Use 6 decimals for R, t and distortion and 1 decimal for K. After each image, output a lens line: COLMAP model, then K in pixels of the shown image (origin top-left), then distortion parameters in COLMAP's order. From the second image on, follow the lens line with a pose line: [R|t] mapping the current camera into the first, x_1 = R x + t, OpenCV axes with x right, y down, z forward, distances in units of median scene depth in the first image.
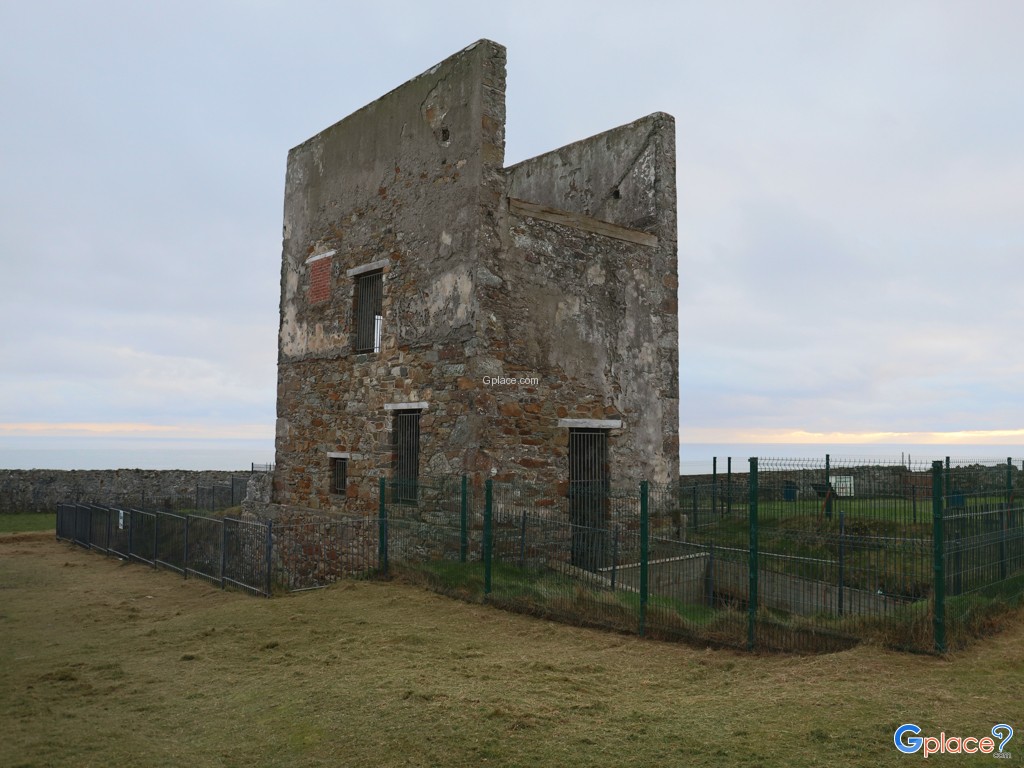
lens RADIAL K [[785.9, 0, 518.3], [0, 785.9, 393.4], [0, 0, 1]] dist [-0.014730, 0.001595]
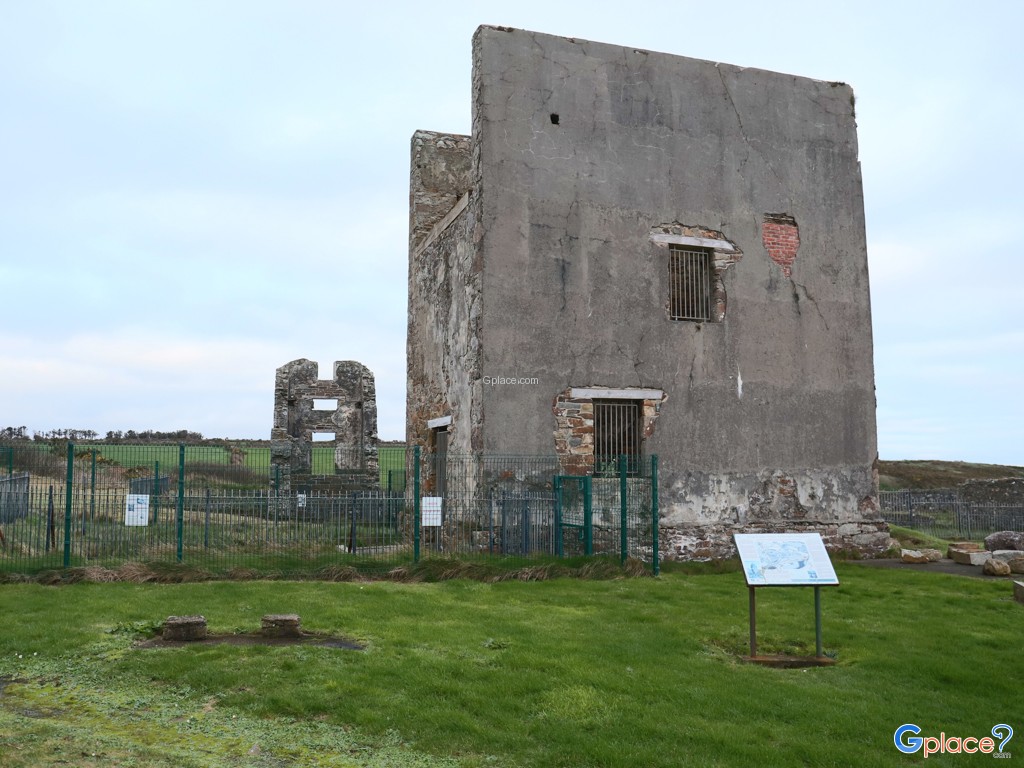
lens RADIAL K [[826.8, 0, 451.4], [0, 826.8, 380.0], [0, 0, 1]] dist [-0.111806, 0.078749]
pose [[-0.400366, -0.100330, -0.910846, 1.054130], [0.059292, 0.989069, -0.135009, 0.128297], [0.914435, -0.108059, -0.390040, 1.427249]]
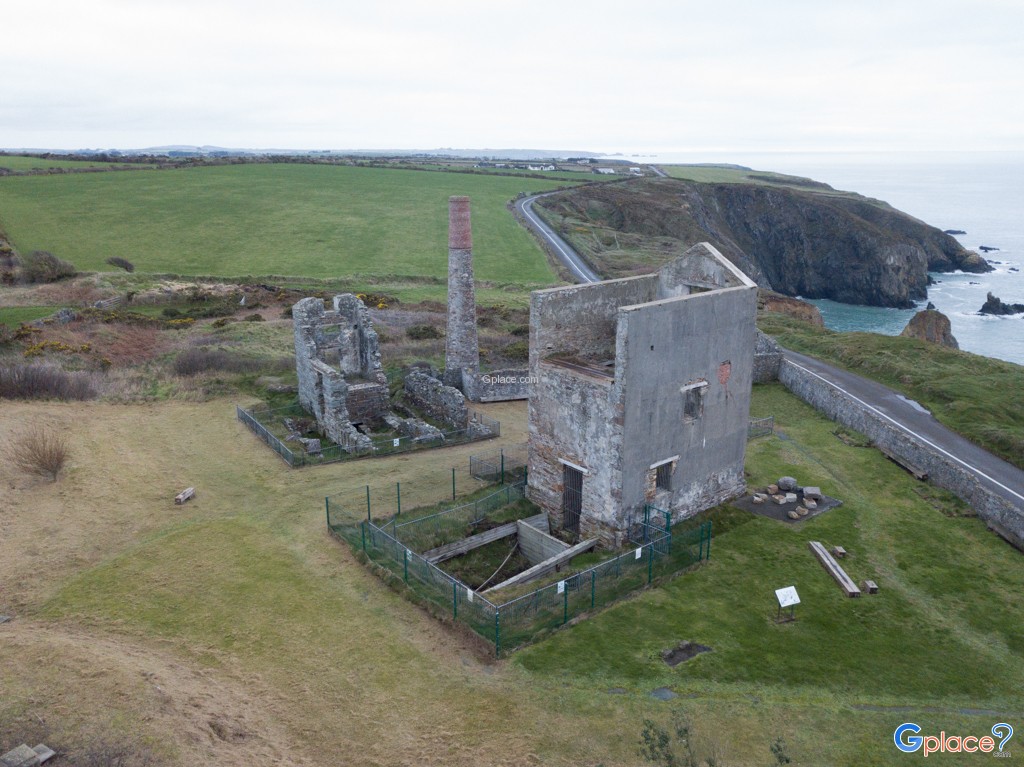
lens RADIAL K [[785.8, 0, 503.2], [0, 785.8, 383.9], [0, 0, 1]] dist [0.016346, -0.016725]
pose [[-0.006838, 0.281119, -0.959649, 2.053828], [0.072736, 0.957269, 0.279903, -0.774860], [0.997328, -0.067886, -0.026993, 0.881045]]
